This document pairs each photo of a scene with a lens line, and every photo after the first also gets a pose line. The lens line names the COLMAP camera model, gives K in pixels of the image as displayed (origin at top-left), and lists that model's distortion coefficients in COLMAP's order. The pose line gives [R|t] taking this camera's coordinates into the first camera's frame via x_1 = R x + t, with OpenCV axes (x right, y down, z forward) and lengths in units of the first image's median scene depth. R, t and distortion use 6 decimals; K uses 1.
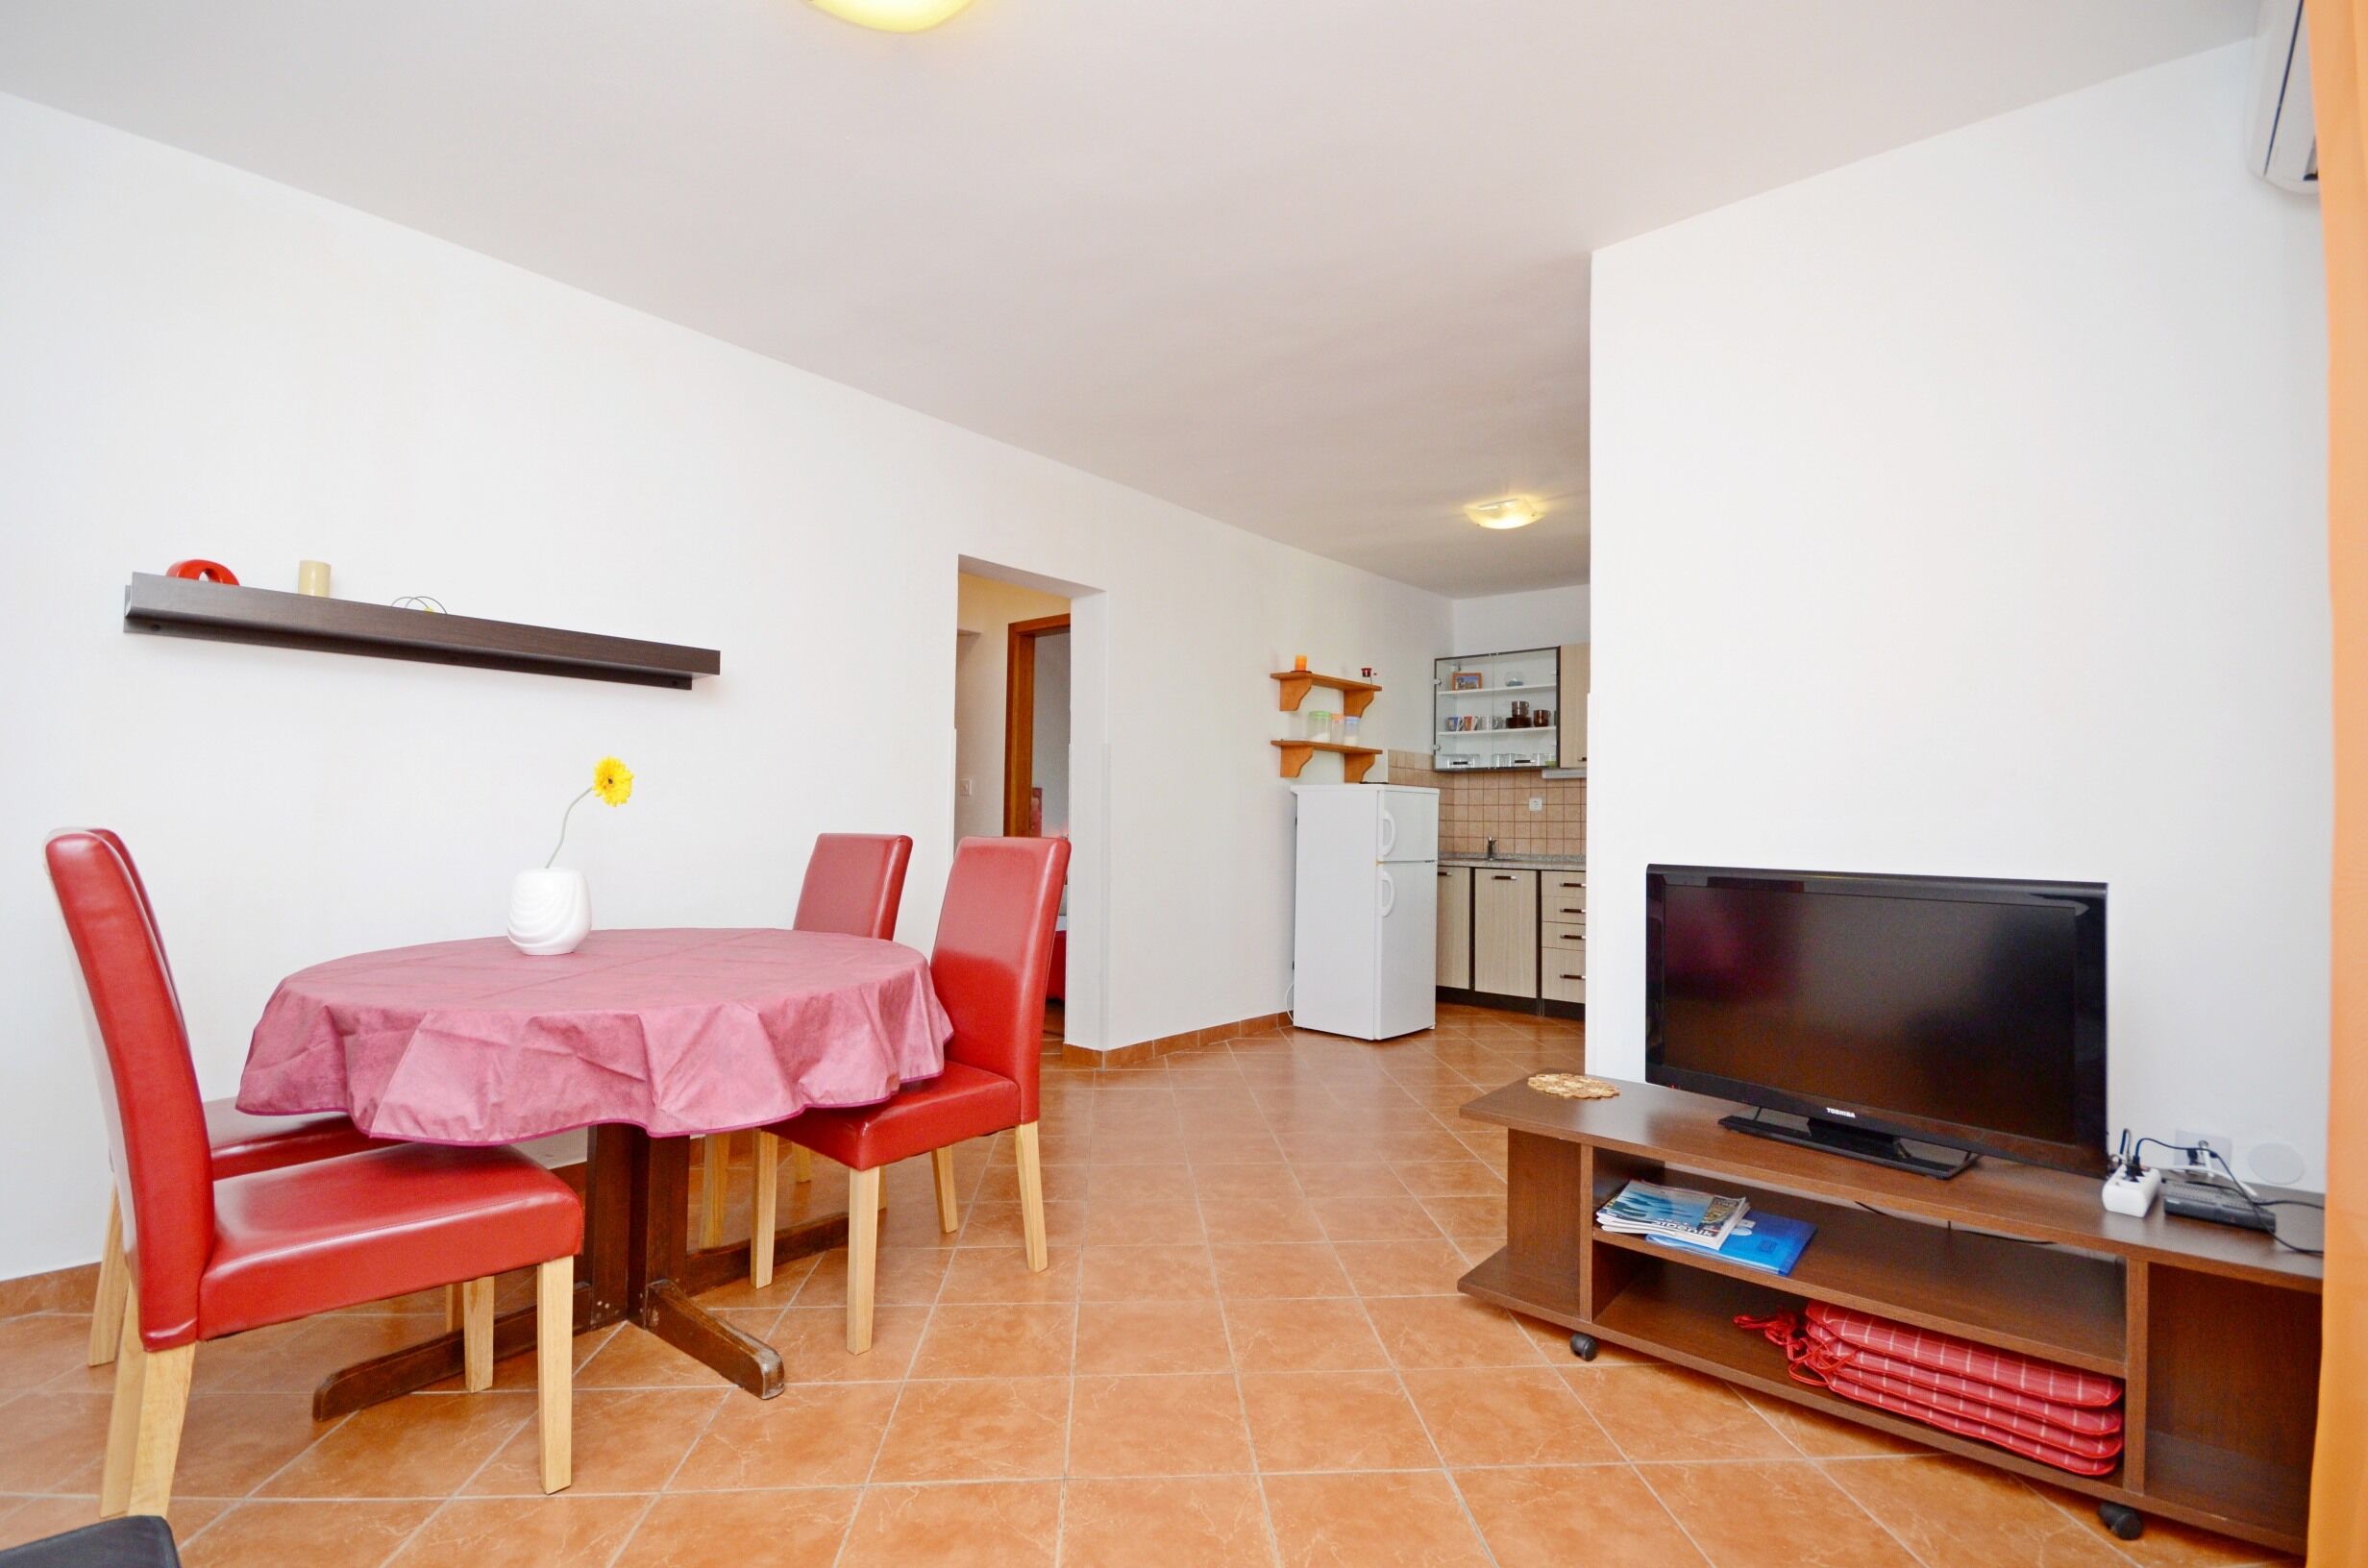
lens RADIAL K [[1049.2, 0, 1191.4], [0, 1049.2, 795.7], [0, 0, 1]] dist [-0.003158, -0.000666]
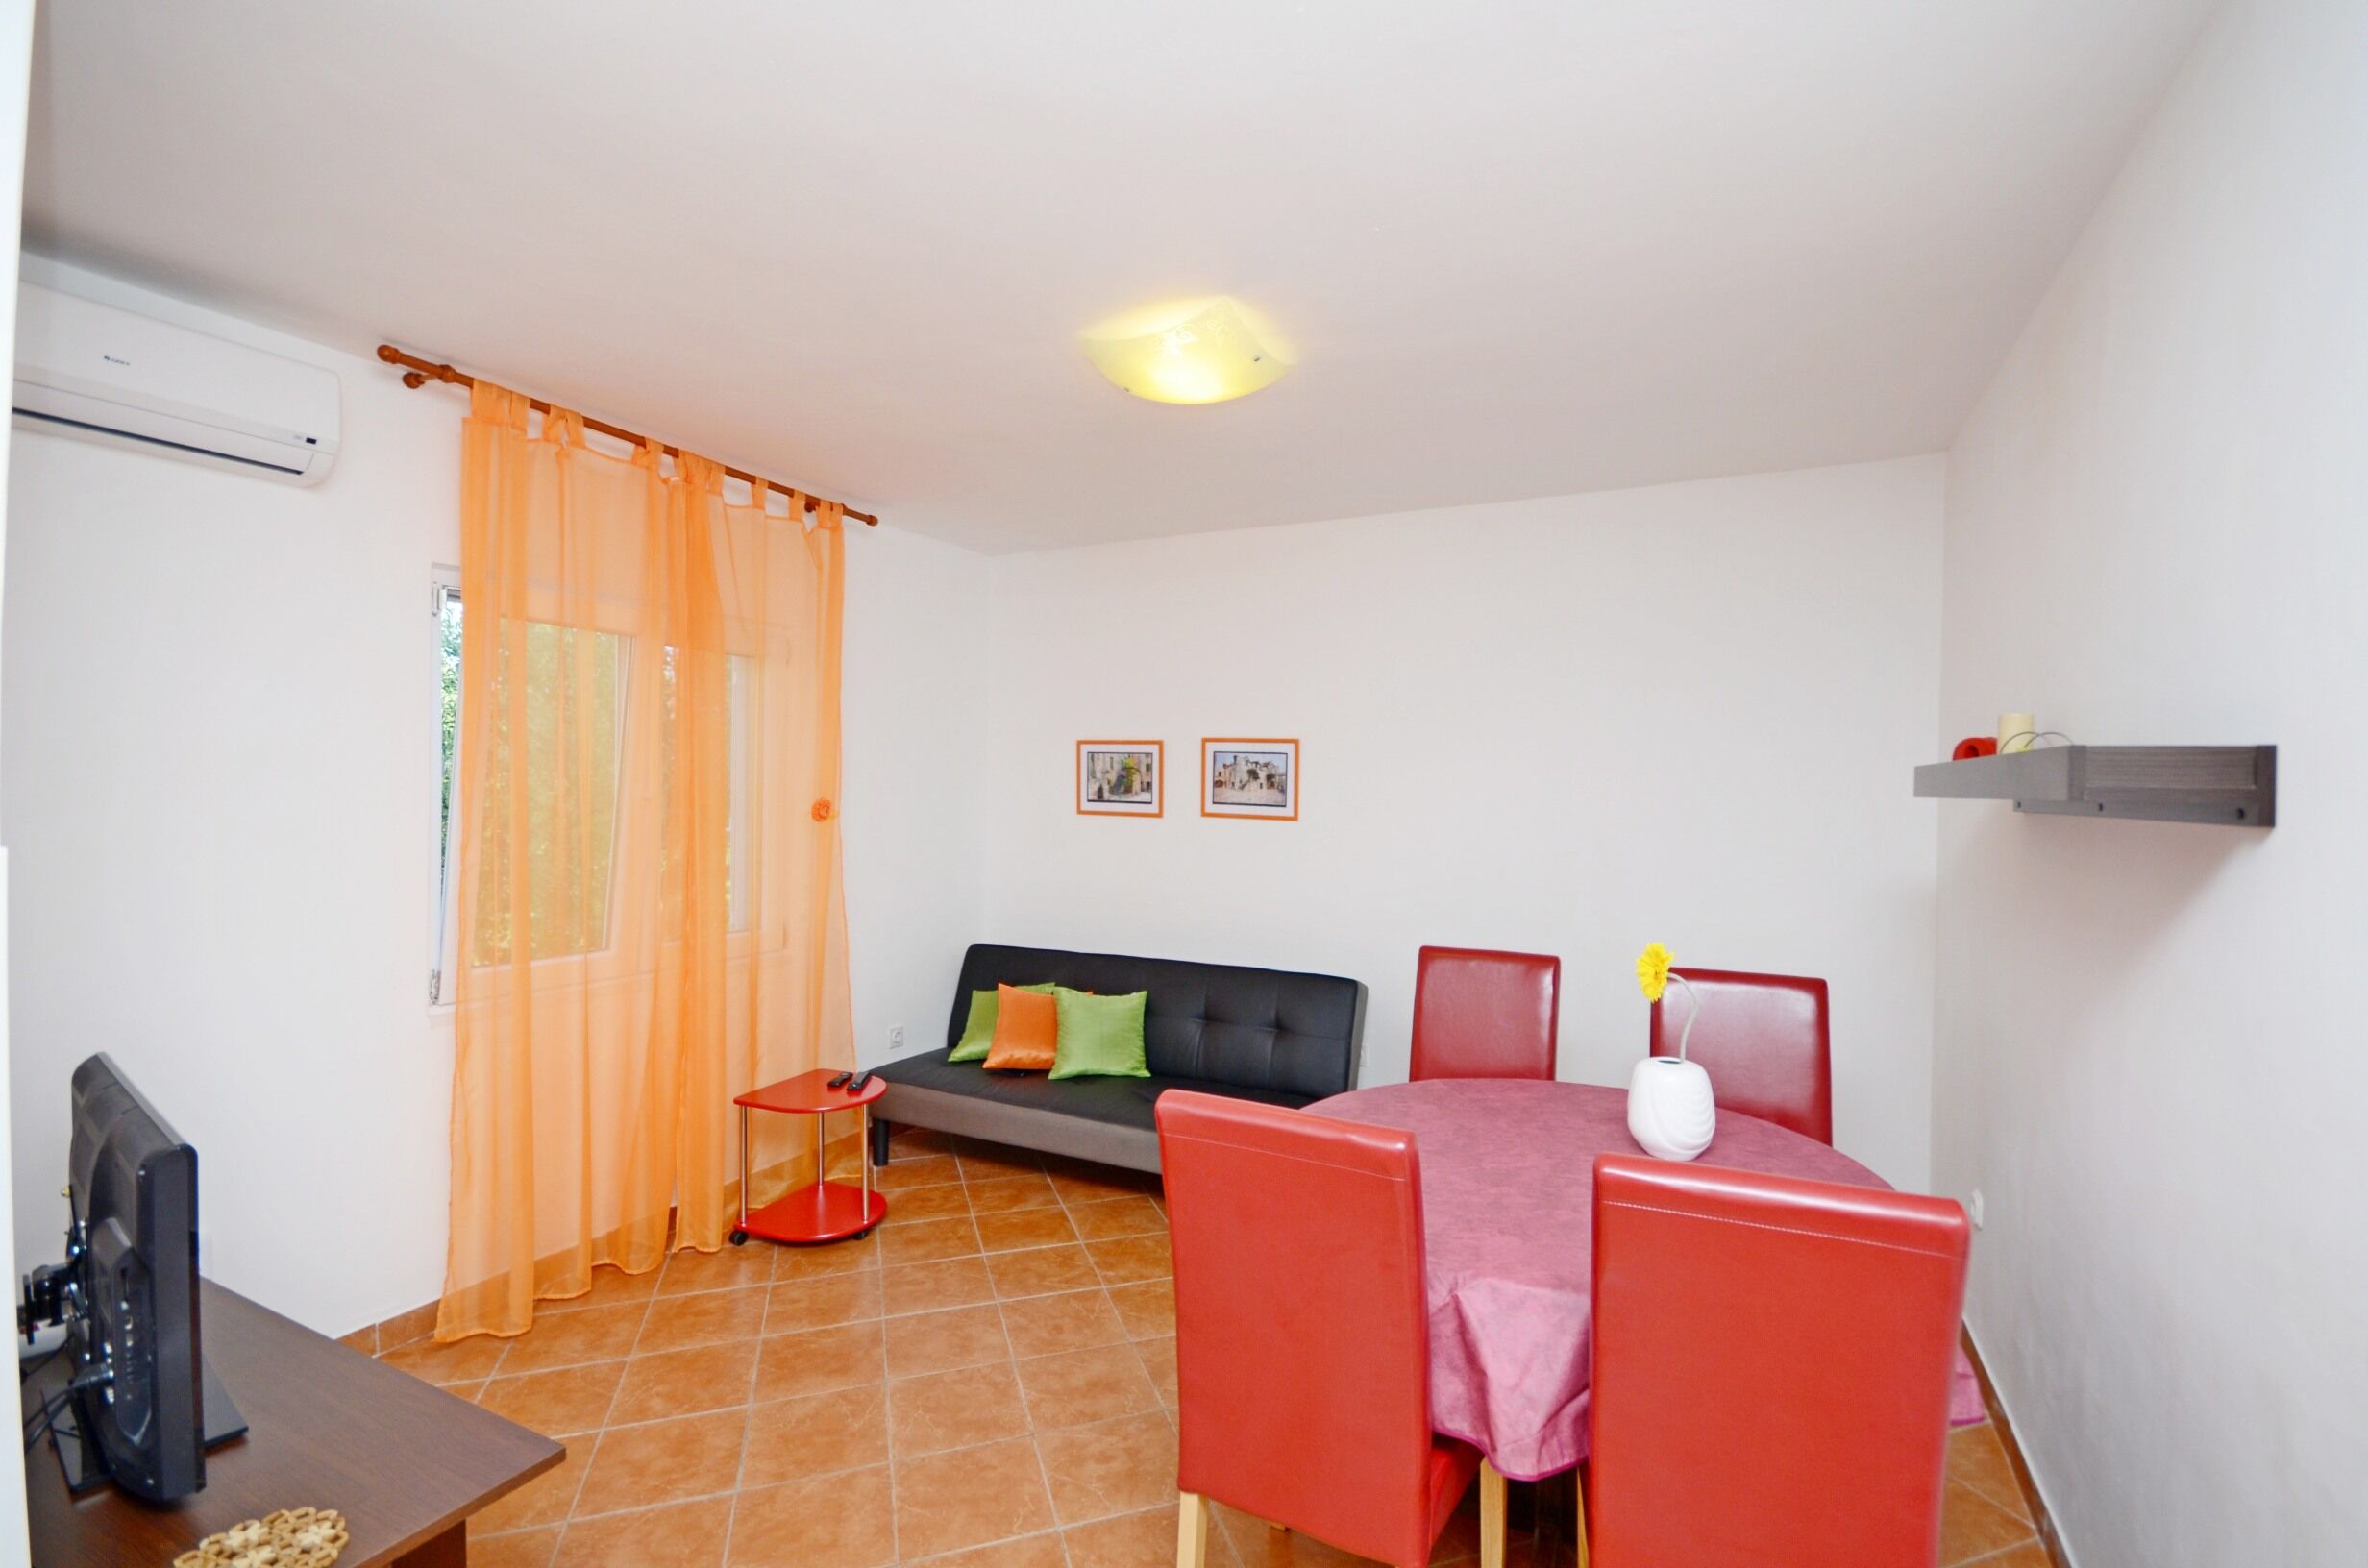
lens RADIAL K [[1049.2, 0, 1191.4], [0, 1049.2, 795.7], [0, 0, 1]] dist [-0.003158, -0.000666]
pose [[-0.971319, -0.019296, -0.236996, 0.022699], [-0.016108, 0.999752, -0.015384, -0.182606], [0.237234, -0.011125, -0.971389, 2.275971]]
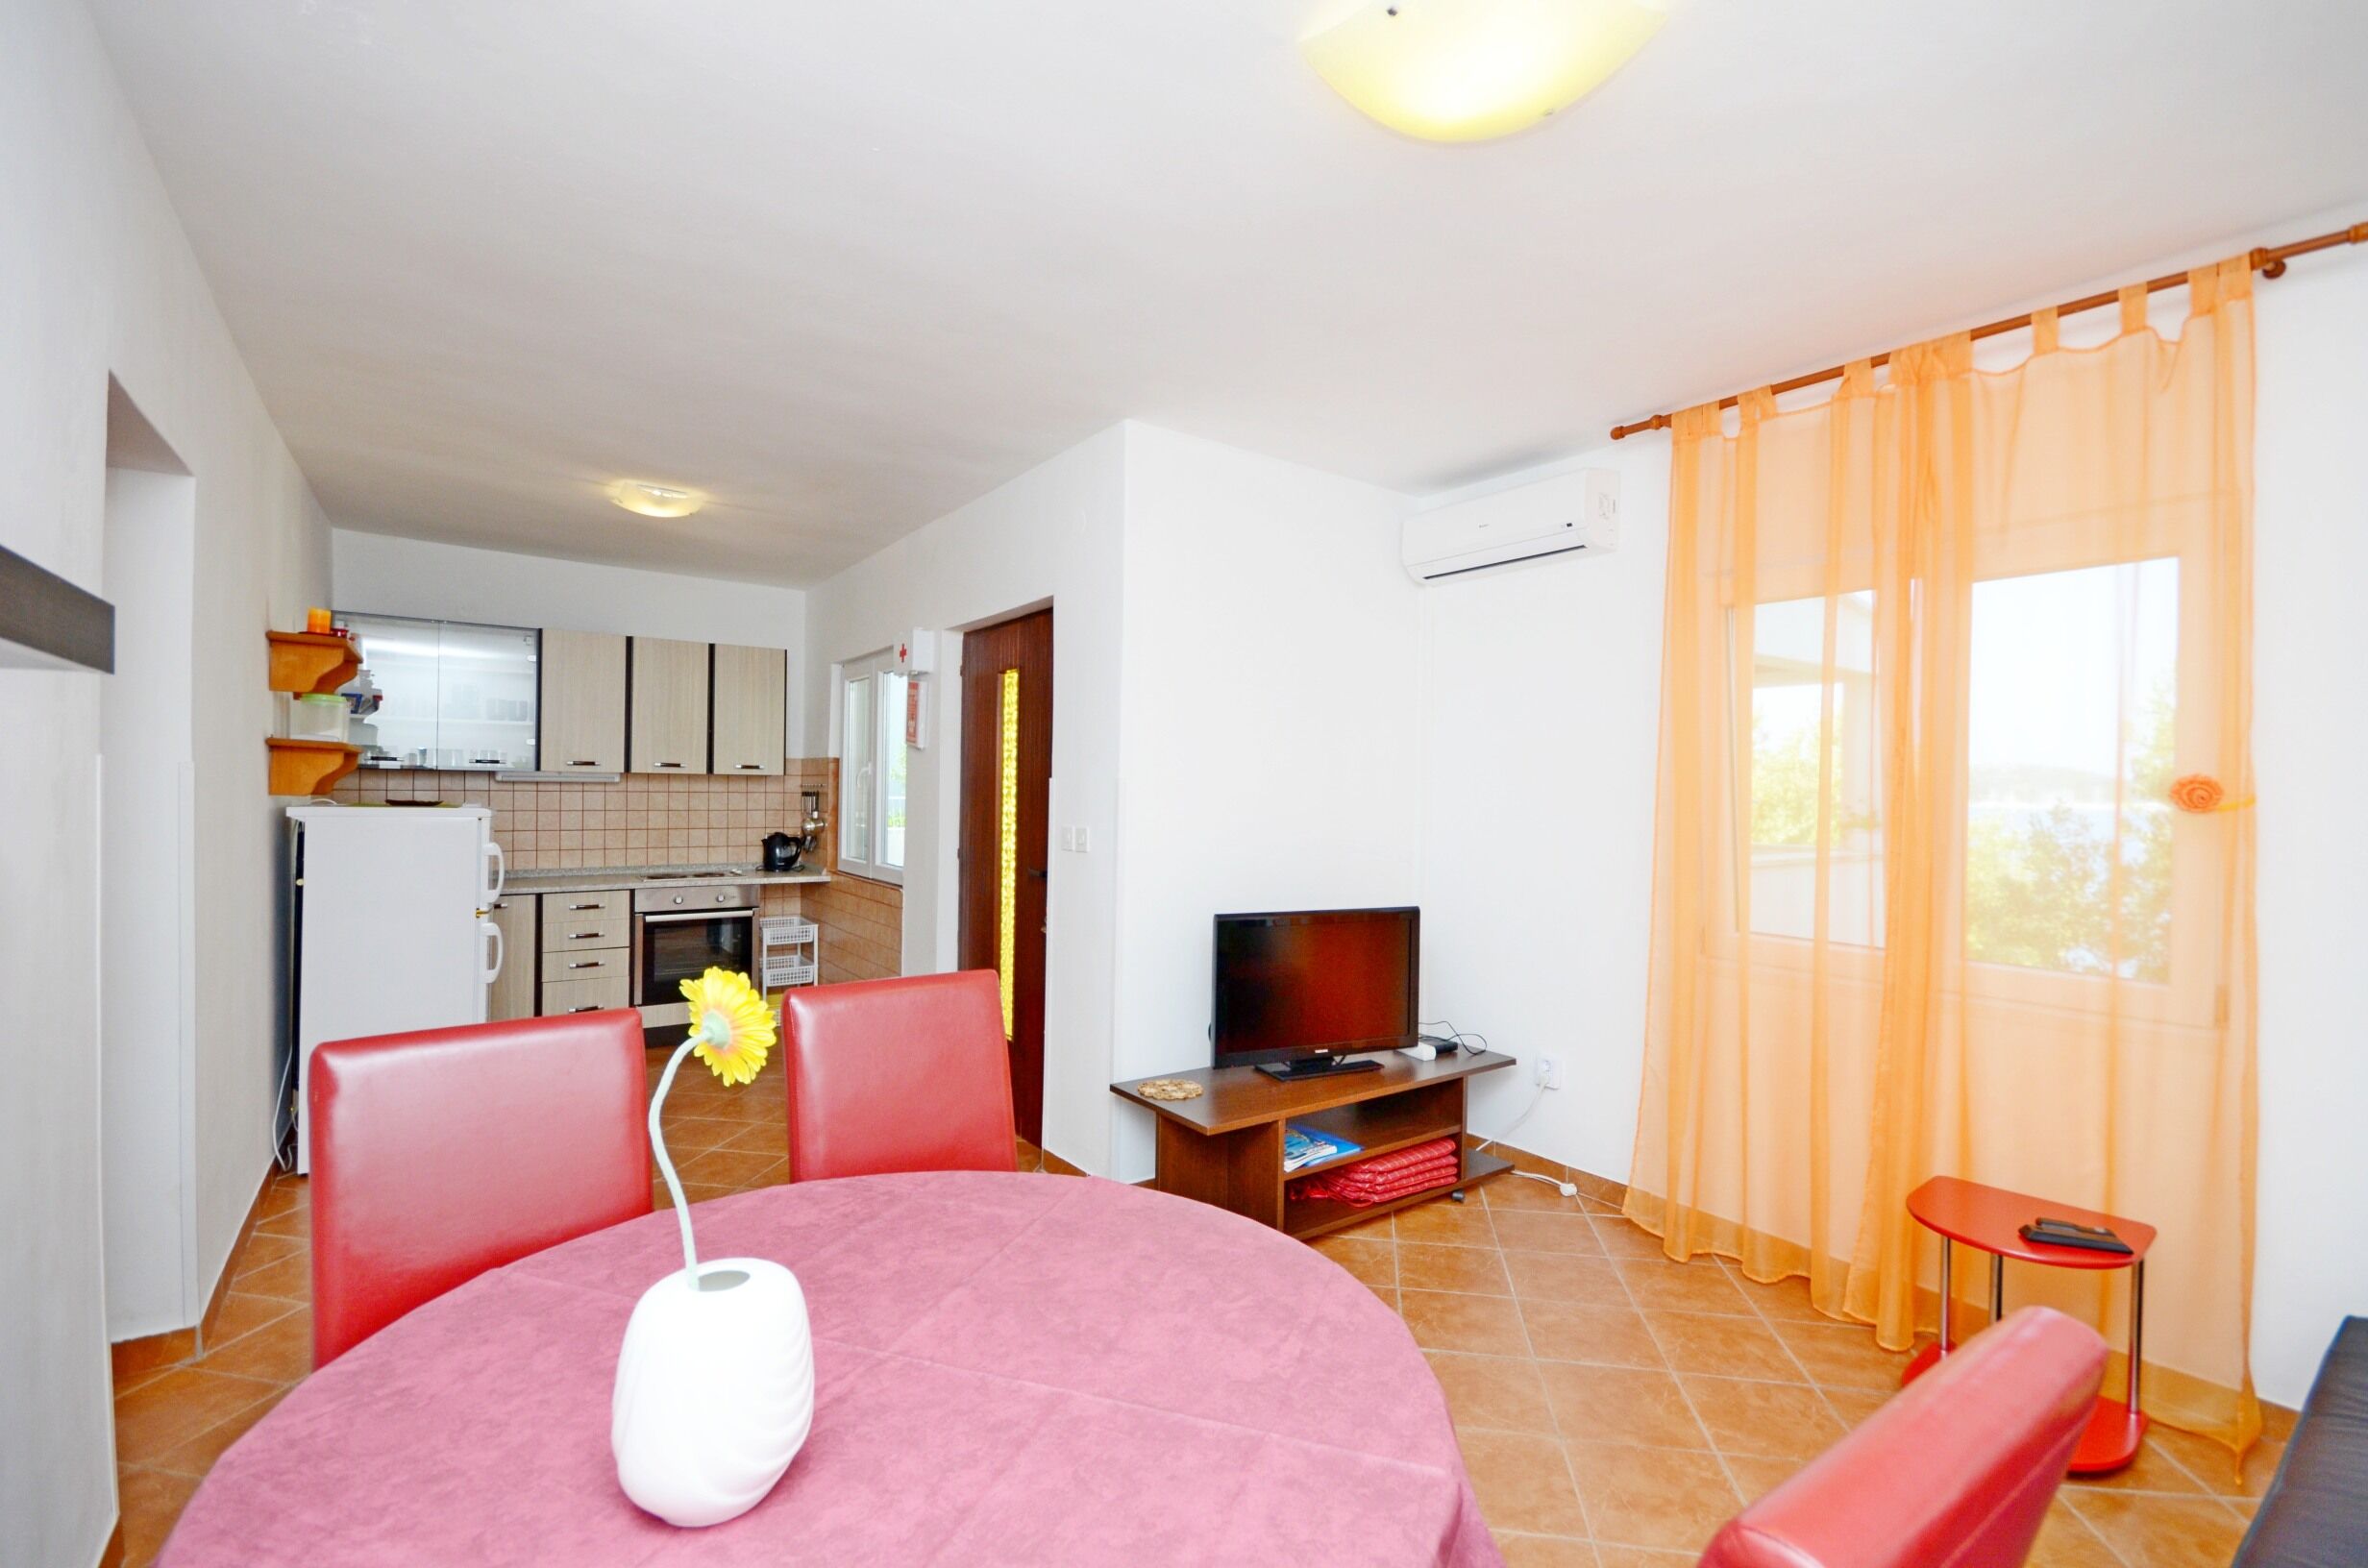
lens RADIAL K [[1049.2, 0, 1191.4], [0, 1049.2, 795.7], [0, 0, 1]] dist [-0.003158, -0.000666]
pose [[0.249533, -0.011267, 0.968301, -1.223607], [-0.034923, 0.999177, 0.020626, -0.156612], [-0.967736, -0.038962, 0.248934, 0.904736]]
